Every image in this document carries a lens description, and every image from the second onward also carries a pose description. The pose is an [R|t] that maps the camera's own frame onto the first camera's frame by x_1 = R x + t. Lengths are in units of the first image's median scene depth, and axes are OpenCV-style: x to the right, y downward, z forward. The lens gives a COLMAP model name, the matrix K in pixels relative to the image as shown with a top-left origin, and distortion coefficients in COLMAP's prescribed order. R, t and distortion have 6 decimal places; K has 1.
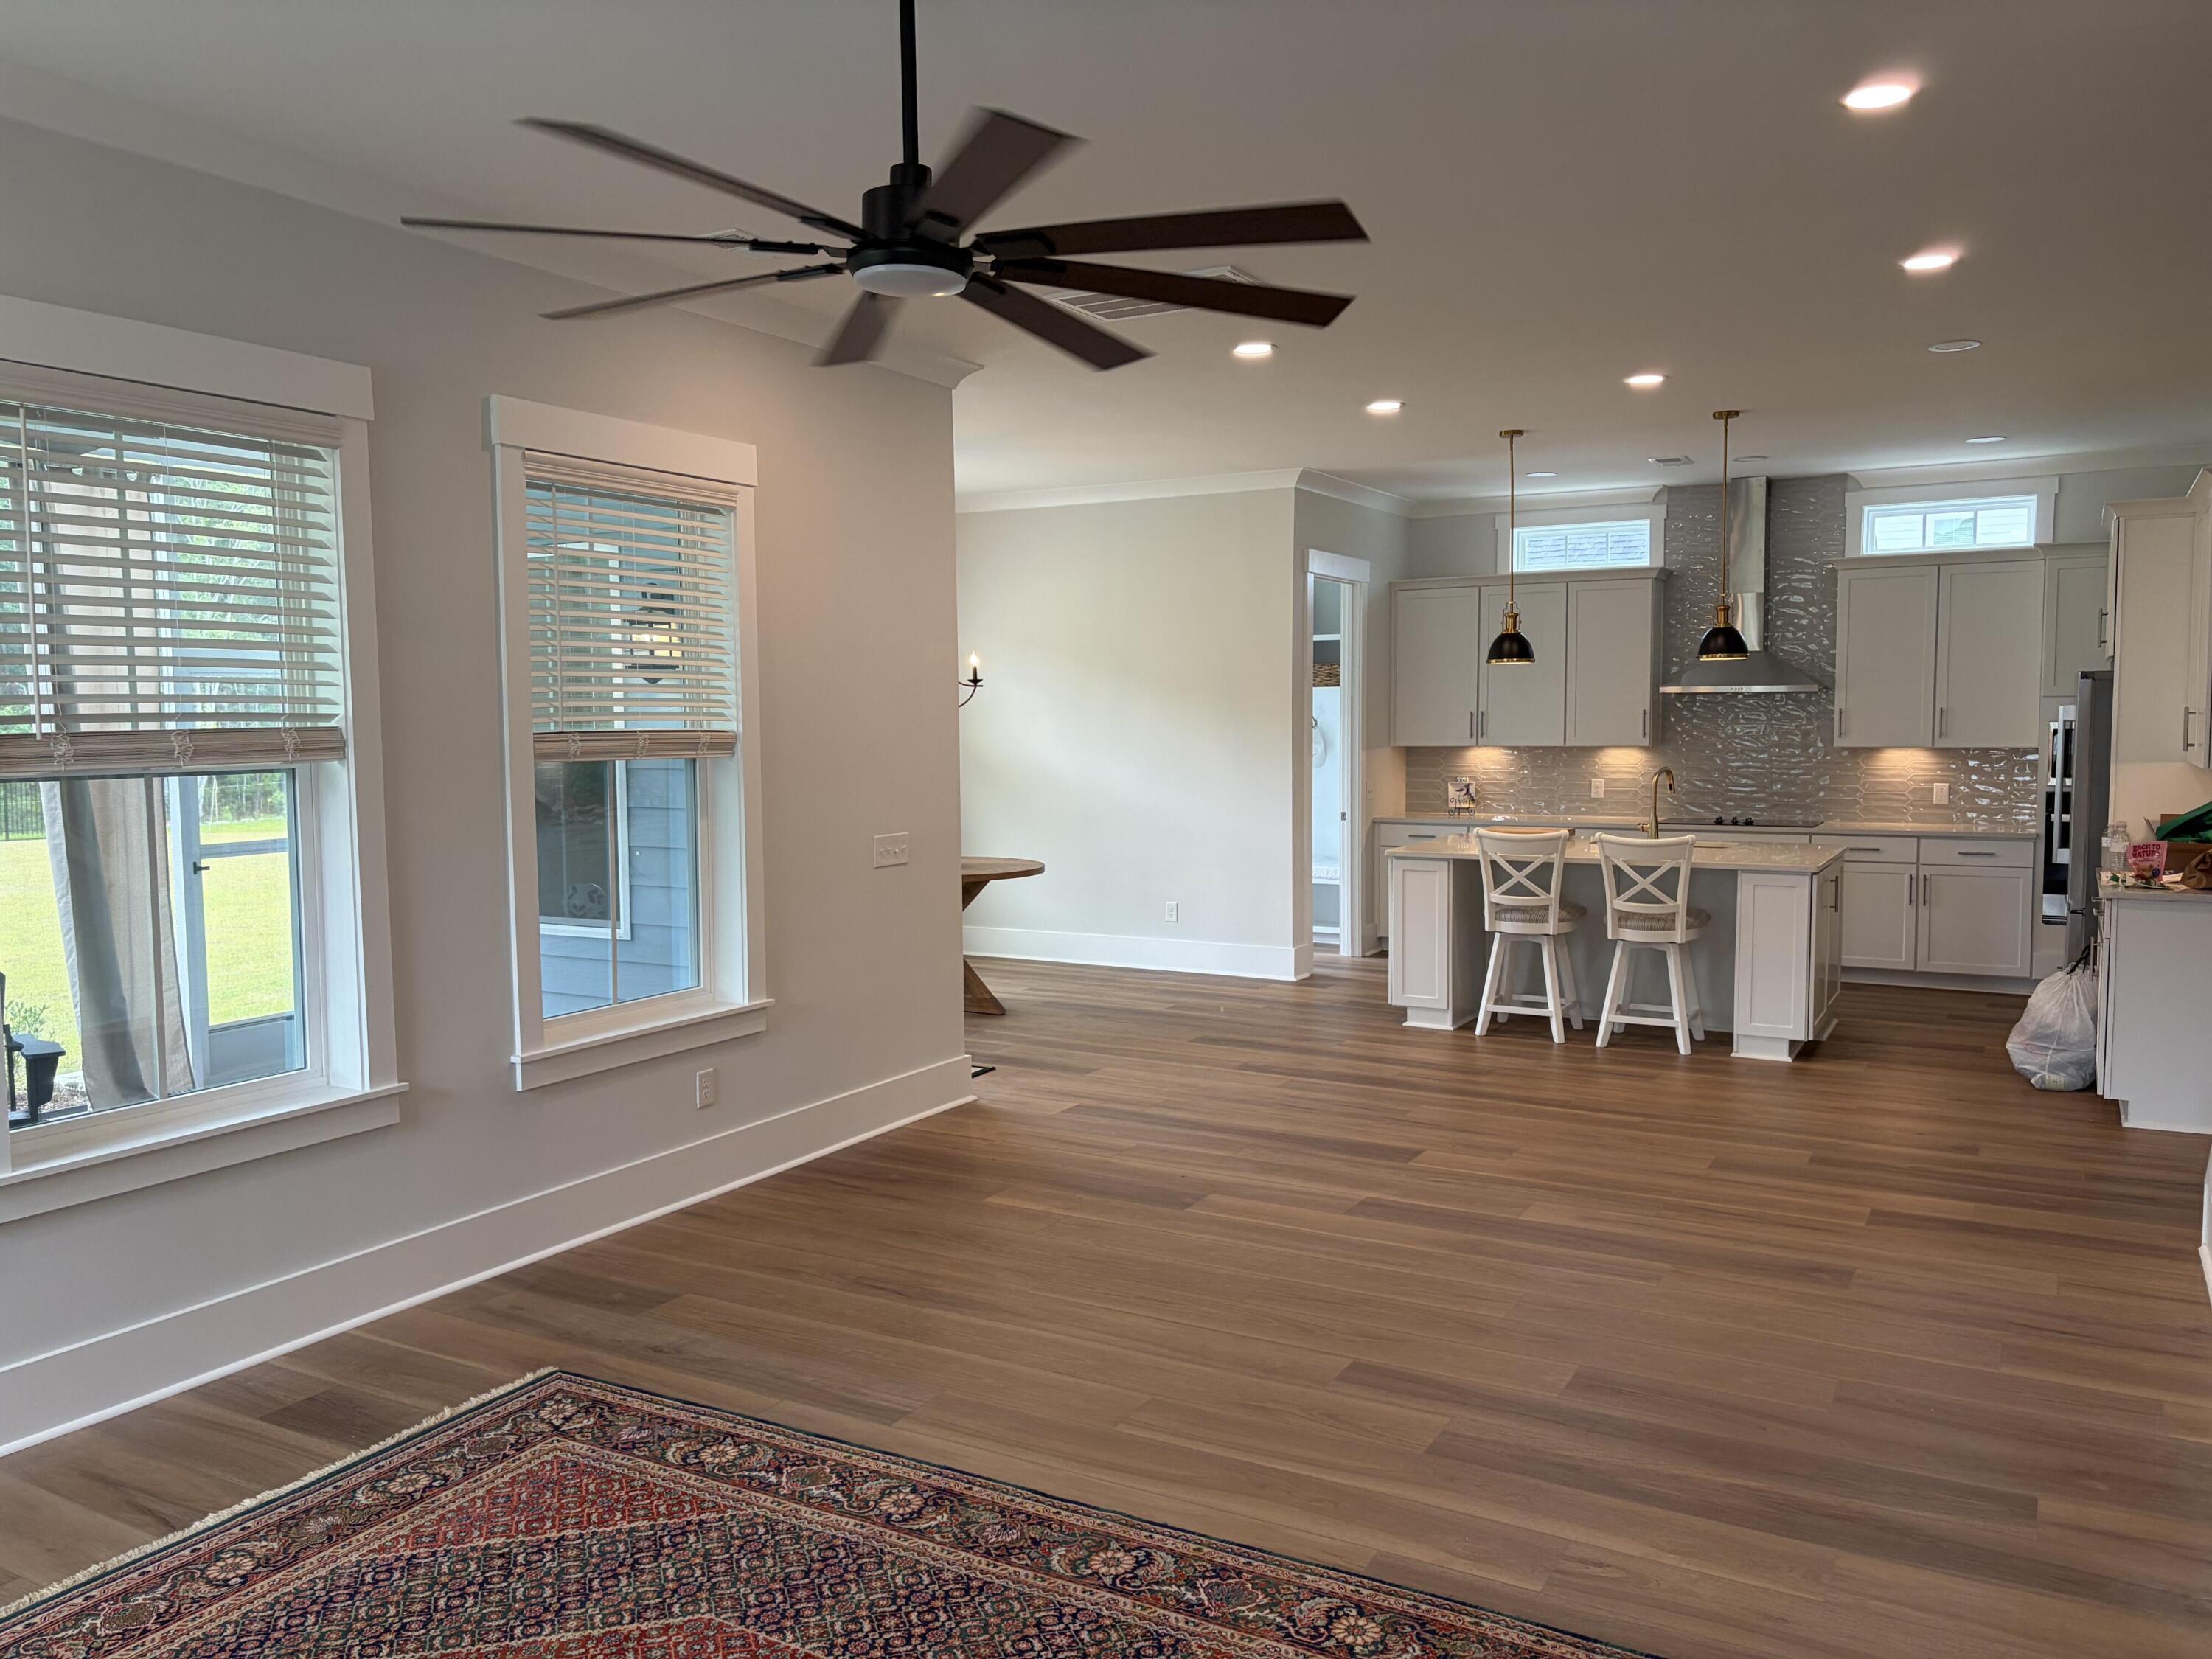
lens RADIAL K [[1657.0, 0, 1106.0], [0, 1657.0, 829.5], [0, 0, 1]] dist [0.123155, -0.151857]
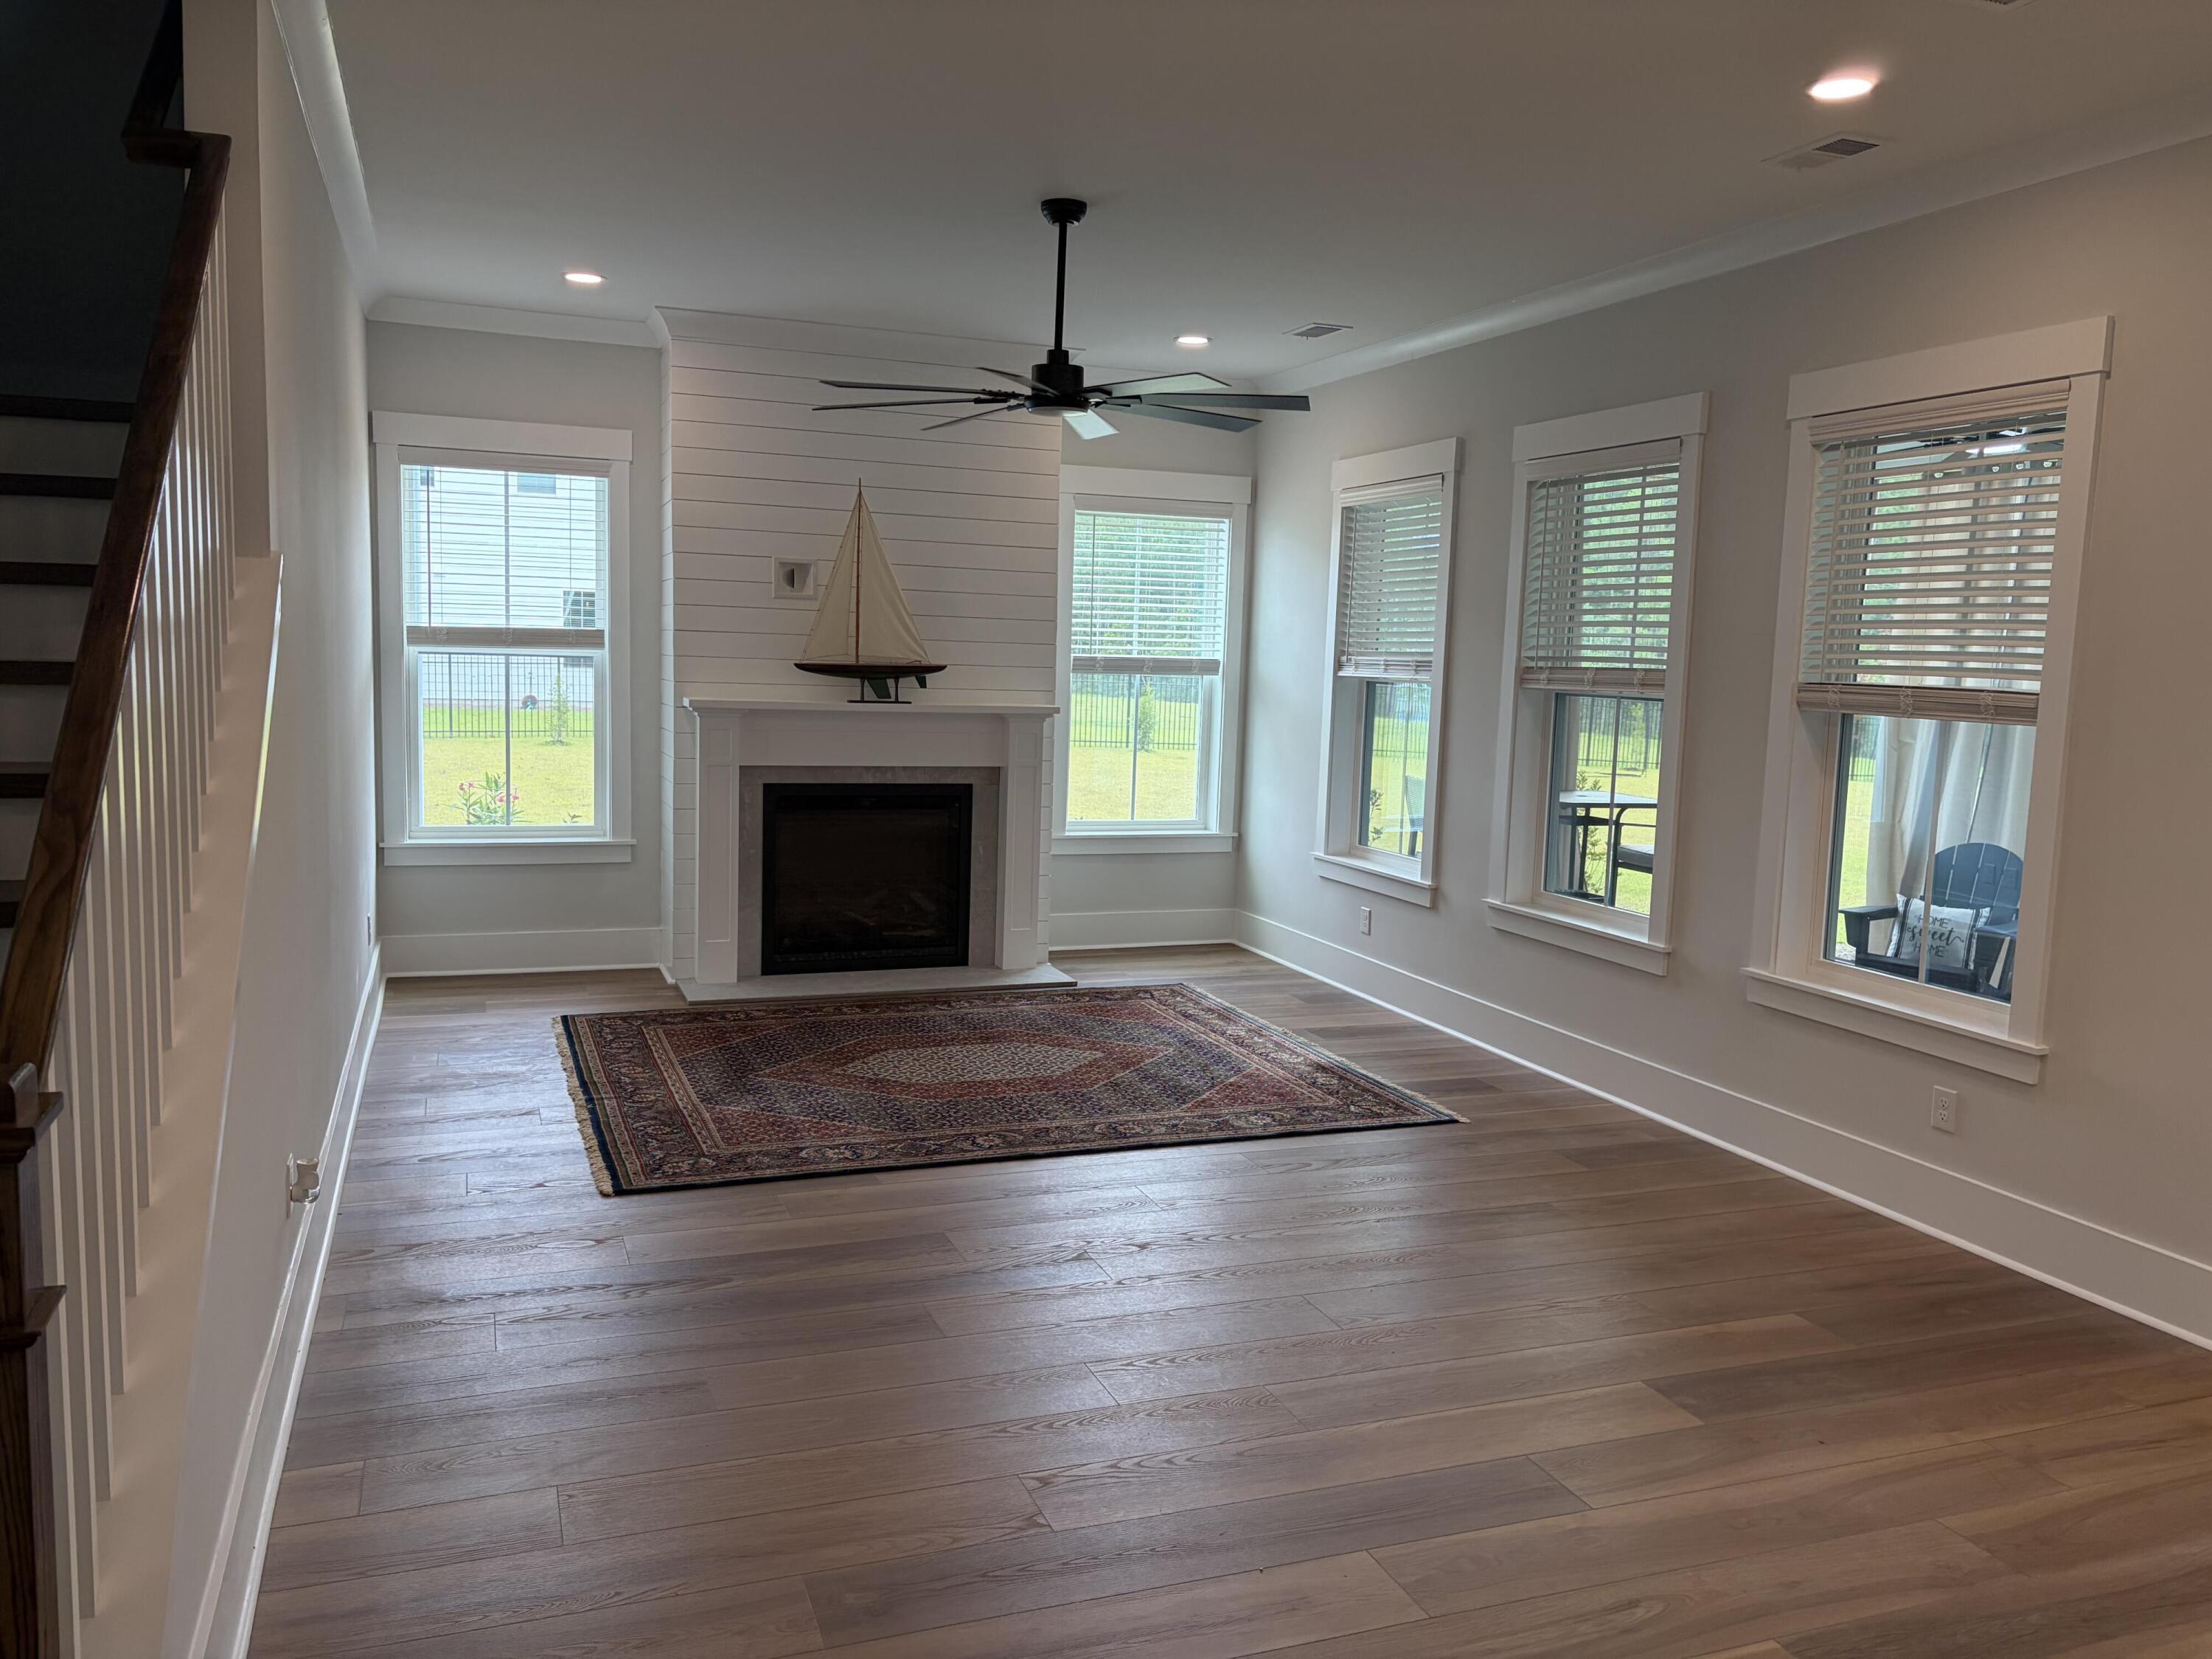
lens RADIAL K [[1657.0, 0, 1106.0], [0, 1657.0, 829.5], [0, 0, 1]] dist [0.123155, -0.151857]
pose [[-0.625068, 0.073381, -0.777113, 0.863346], [-0.083870, 0.983494, 0.160329, -0.110660], [0.776051, 0.165393, -0.608596, 1.466228]]
